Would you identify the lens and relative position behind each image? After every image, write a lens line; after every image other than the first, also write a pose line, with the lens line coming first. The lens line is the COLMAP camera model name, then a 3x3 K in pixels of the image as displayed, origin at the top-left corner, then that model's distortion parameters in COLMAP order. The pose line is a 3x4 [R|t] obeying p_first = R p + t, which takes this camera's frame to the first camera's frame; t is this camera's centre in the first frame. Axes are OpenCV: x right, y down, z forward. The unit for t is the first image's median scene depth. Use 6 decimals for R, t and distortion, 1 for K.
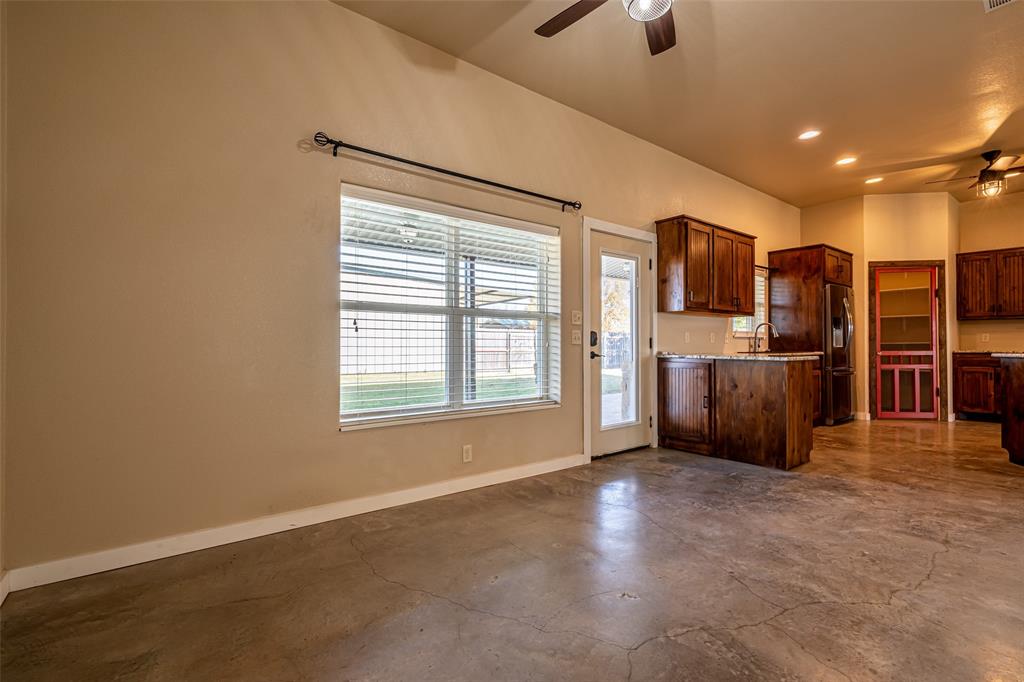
lens RADIAL K [[470.6, 0, 514.1], [0, 470.6, 342.2], [0, 0, 1]] dist [-0.000315, 0.000527]
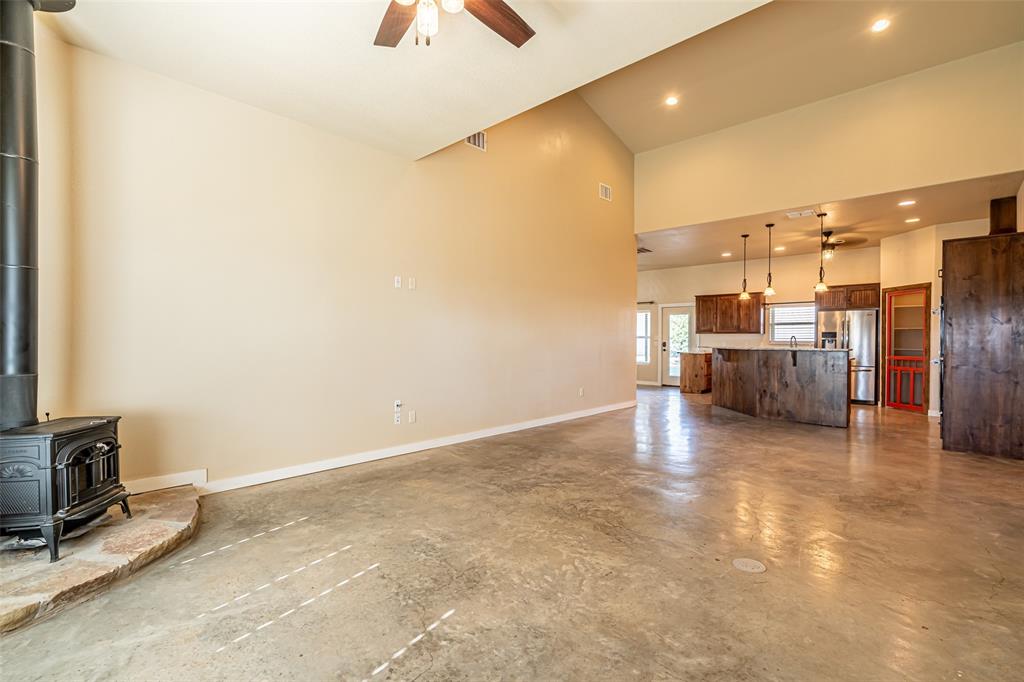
lens RADIAL K [[470.6, 0, 508.2], [0, 470.6, 344.8], [0, 0, 1]] dist [-0.000315, 0.000527]
pose [[0.144774, 0.013172, -0.989377, 1.953867], [0.002493, 0.999903, 0.013677, -0.032061], [0.989462, -0.004447, 0.144727, -0.258500]]
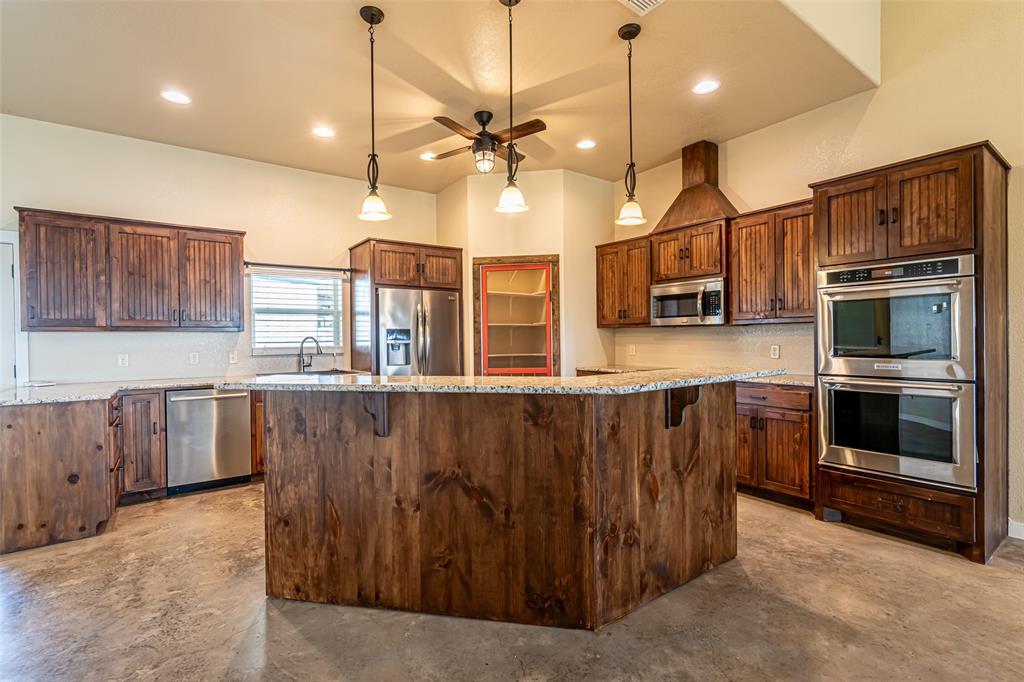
lens RADIAL K [[470.6, 0, 506.6], [0, 470.6, 342.5], [0, 0, 1]] dist [-0.000315, 0.000527]
pose [[0.998849, -0.007576, -0.047363, 0.858297], [0.008289, 0.999855, 0.014863, -0.037402], [0.047243, -0.015239, 0.998767, 0.191627]]
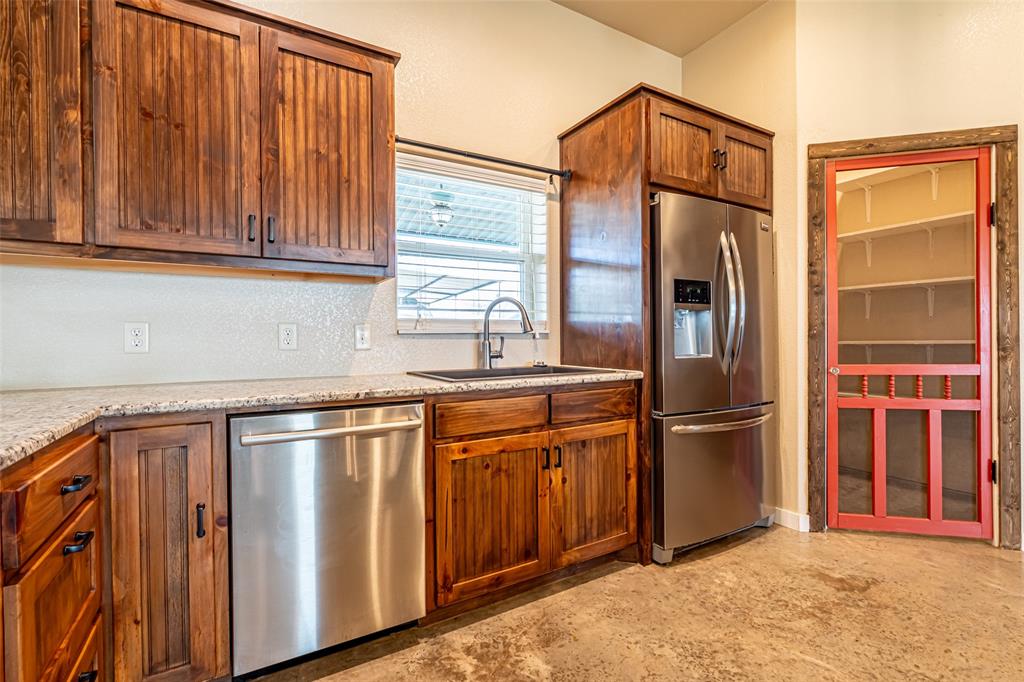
lens RADIAL K [[470.6, 0, 514.6], [0, 470.6, 343.6], [0, 0, 1]] dist [-0.000315, 0.000527]
pose [[0.991383, -0.003957, -0.130932, 0.559788], [0.005892, 0.999879, 0.014397, -0.006736], [0.130859, -0.015045, 0.991287, 0.565215]]
